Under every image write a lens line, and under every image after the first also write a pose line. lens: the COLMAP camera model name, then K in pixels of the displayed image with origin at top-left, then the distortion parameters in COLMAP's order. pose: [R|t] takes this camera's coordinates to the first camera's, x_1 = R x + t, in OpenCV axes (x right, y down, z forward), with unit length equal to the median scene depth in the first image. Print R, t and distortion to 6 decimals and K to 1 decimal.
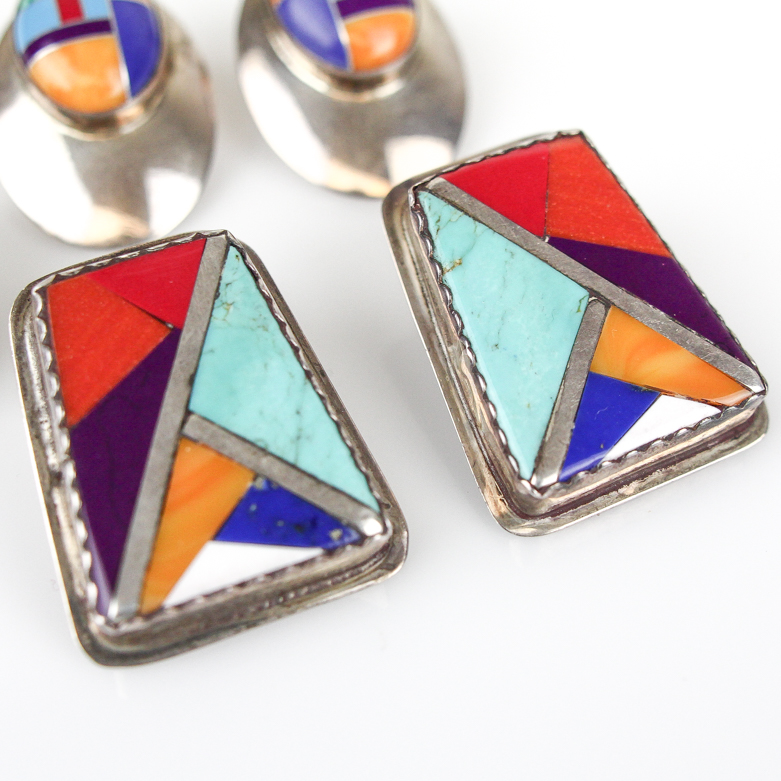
lens RADIAL K [[1730.2, 0, 390.5], [0, 1730.2, 390.5], [0, 0, 1]] dist [0.021129, 0.327278]
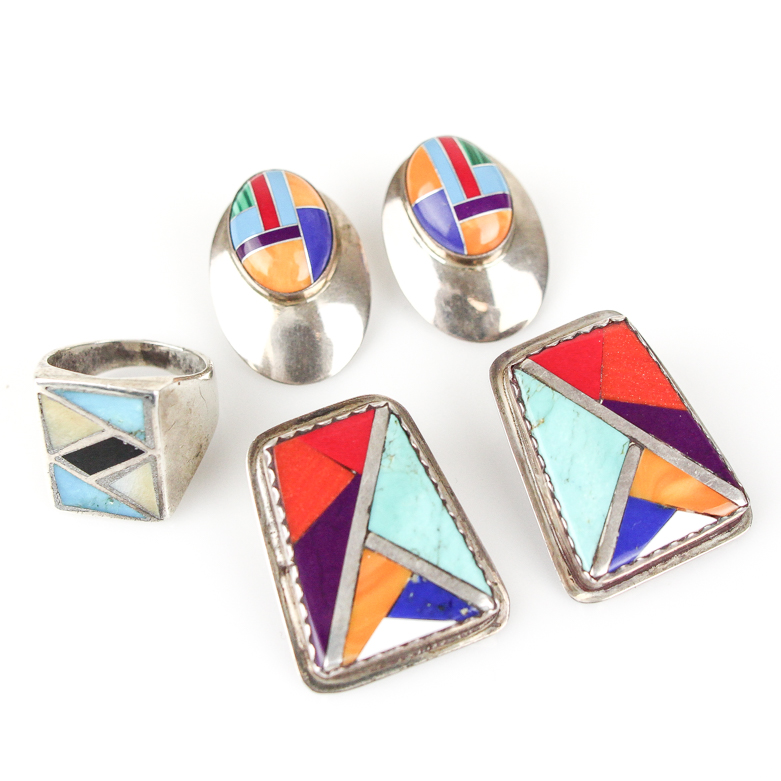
lens RADIAL K [[1730.2, 0, 390.5], [0, 1730.2, 390.5], [0, 0, 1]] dist [0.021129, 0.327278]
pose [[0.998824, -0.007991, -0.047816, -0.020699], [0.012651, 0.995110, 0.097961, -0.256554], [0.046800, -0.098451, 0.994041, -0.512604]]
